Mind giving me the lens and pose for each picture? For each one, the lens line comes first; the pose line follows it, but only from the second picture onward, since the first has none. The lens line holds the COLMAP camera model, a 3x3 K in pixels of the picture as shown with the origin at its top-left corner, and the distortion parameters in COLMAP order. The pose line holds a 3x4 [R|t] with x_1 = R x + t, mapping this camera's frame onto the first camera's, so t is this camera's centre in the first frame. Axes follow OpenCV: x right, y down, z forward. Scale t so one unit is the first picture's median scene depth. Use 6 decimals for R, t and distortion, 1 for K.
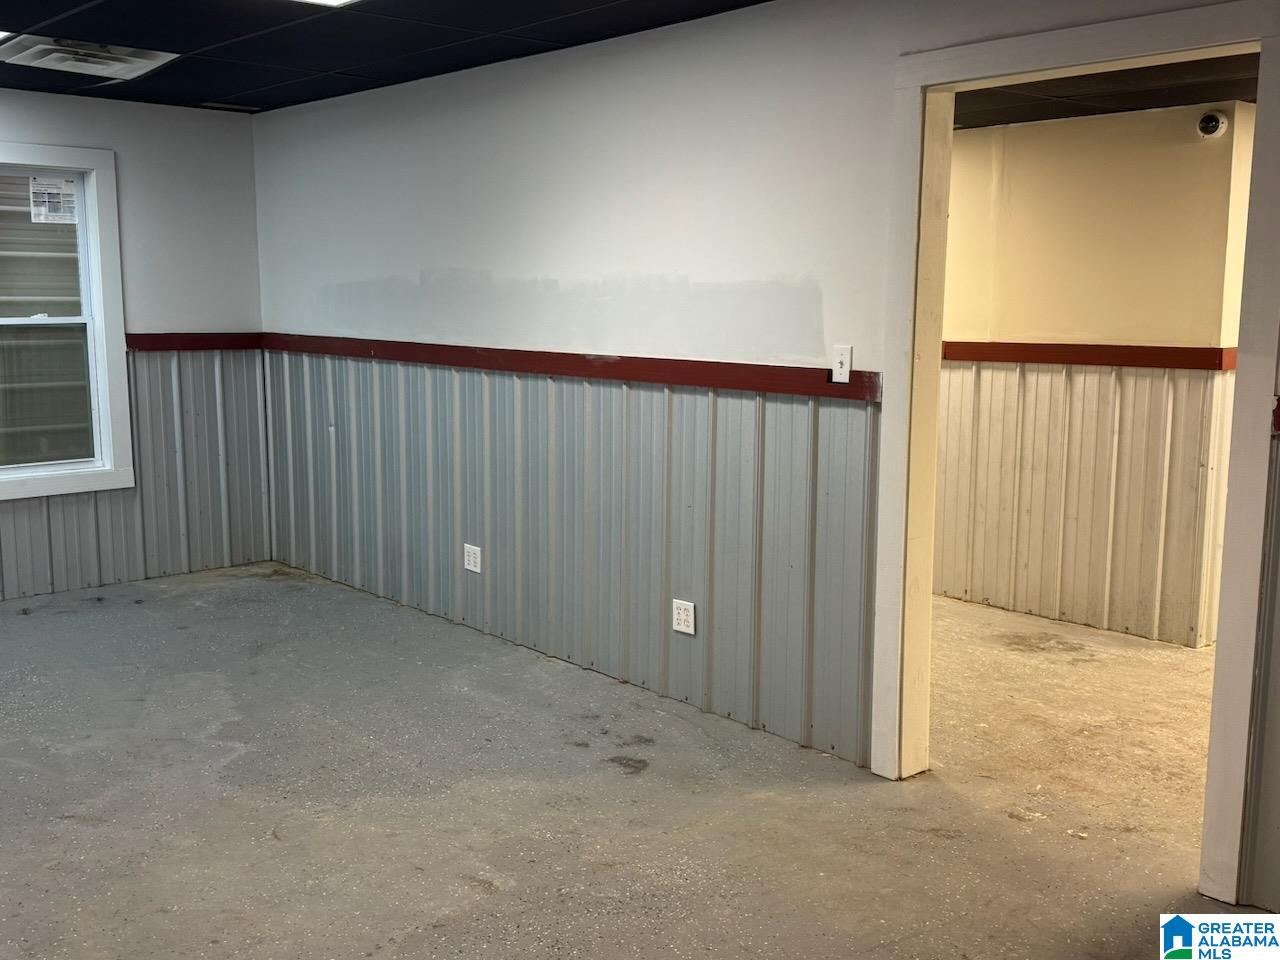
lens RADIAL K [[1256.8, 0, 640.0], [0, 1256.8, 480.0], [0, 0, 1]] dist [0.199370, -0.411874]
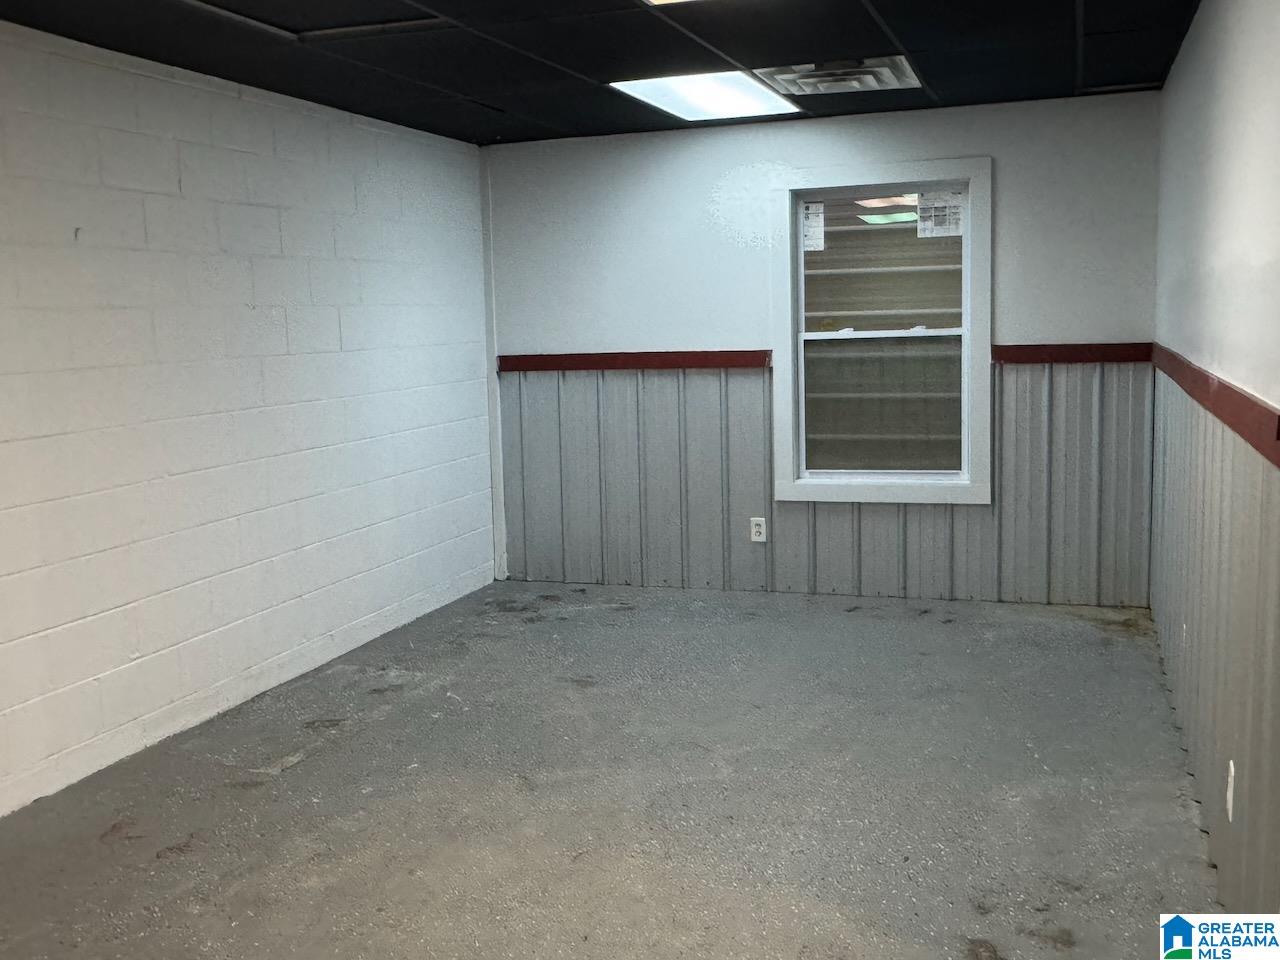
lens RADIAL K [[1303.5, 0, 640.0], [0, 1303.5, 480.0], [0, 0, 1]] dist [0.013137, 0.005781]
pose [[0.476463, 0.094202, -0.874133, 0.343767], [-0.096067, 0.993868, 0.054742, -0.042254], [0.873930, 0.057893, 0.482592, 0.306407]]
